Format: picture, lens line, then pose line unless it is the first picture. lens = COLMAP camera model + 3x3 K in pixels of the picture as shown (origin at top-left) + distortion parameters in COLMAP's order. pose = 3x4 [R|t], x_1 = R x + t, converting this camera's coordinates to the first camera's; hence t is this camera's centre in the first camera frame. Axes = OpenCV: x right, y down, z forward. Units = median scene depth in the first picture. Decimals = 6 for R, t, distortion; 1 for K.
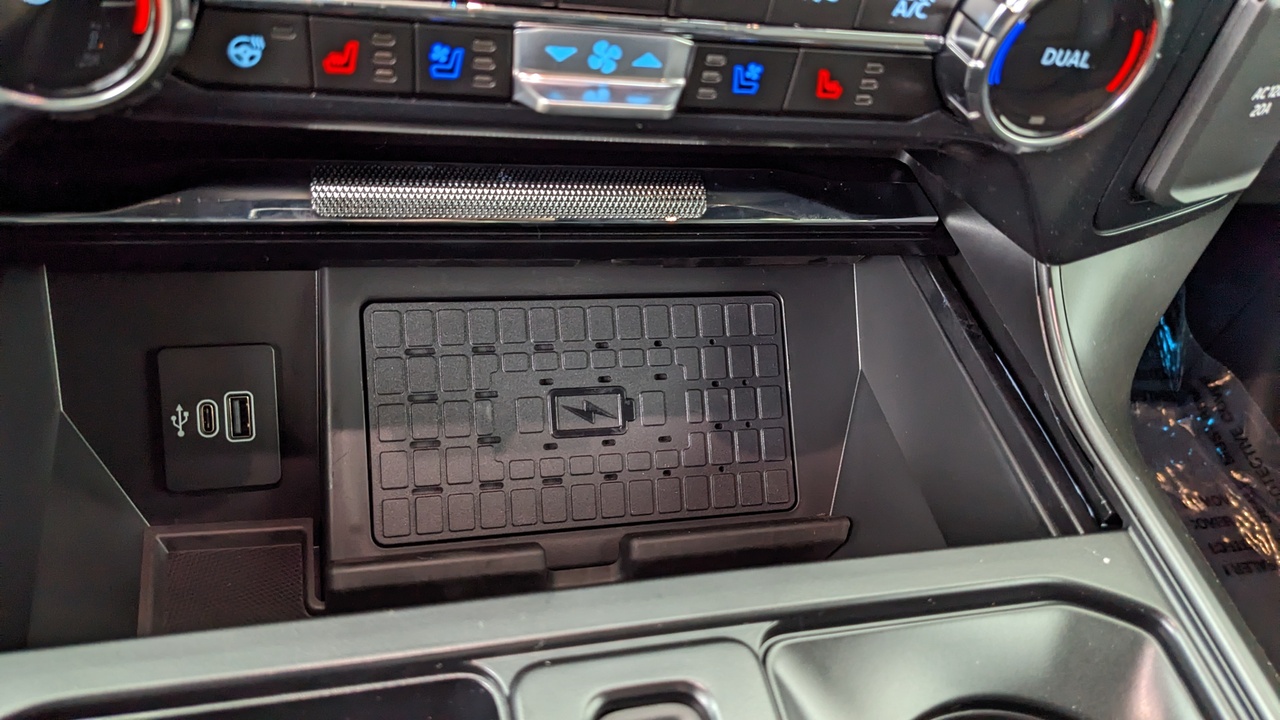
lens RADIAL K [[1011.5, 0, 607.1], [0, 1011.5, 351.2], [0, 0, 1]] dist [0.014404, -0.045708]
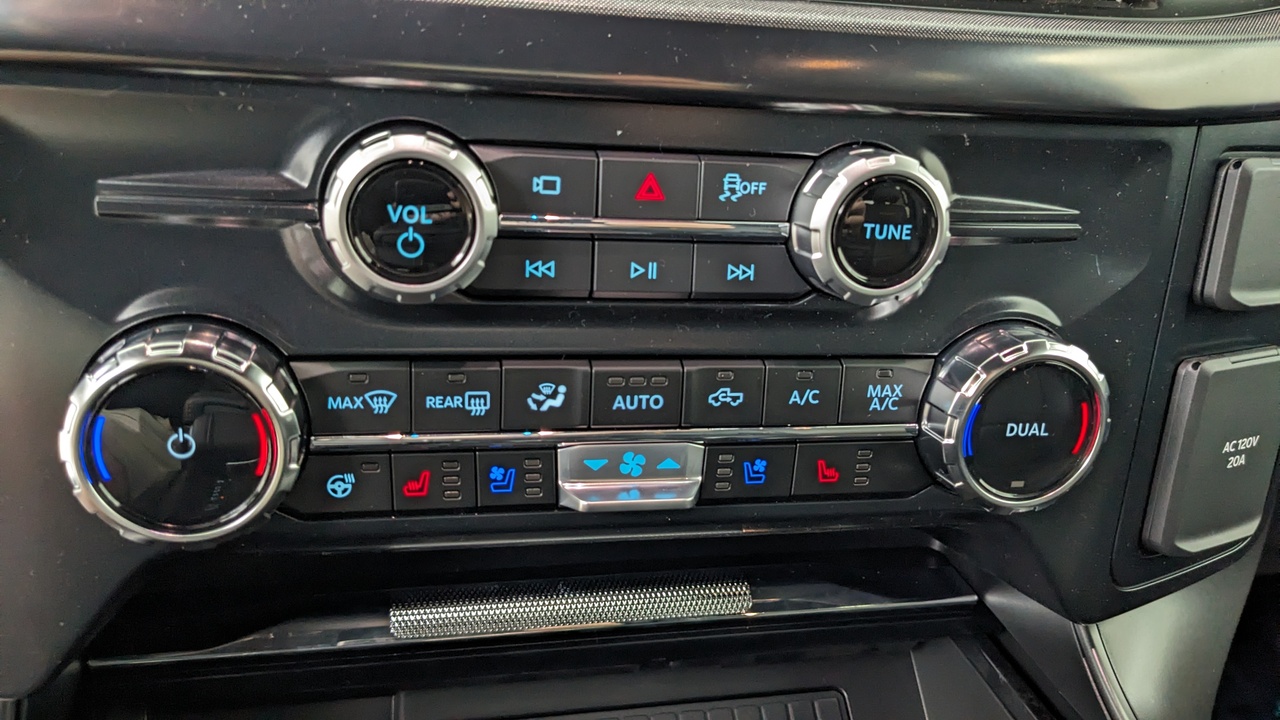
lens RADIAL K [[1011.5, 0, 630.8], [0, 1011.5, 363.6], [0, 0, 1]] dist [0.014404, -0.045708]
pose [[0.994452, -0.101336, -0.028230, 0.027987], [0.080688, 0.906976, -0.413380, 0.066843], [0.067494, 0.408809, 0.910121, -0.099098]]
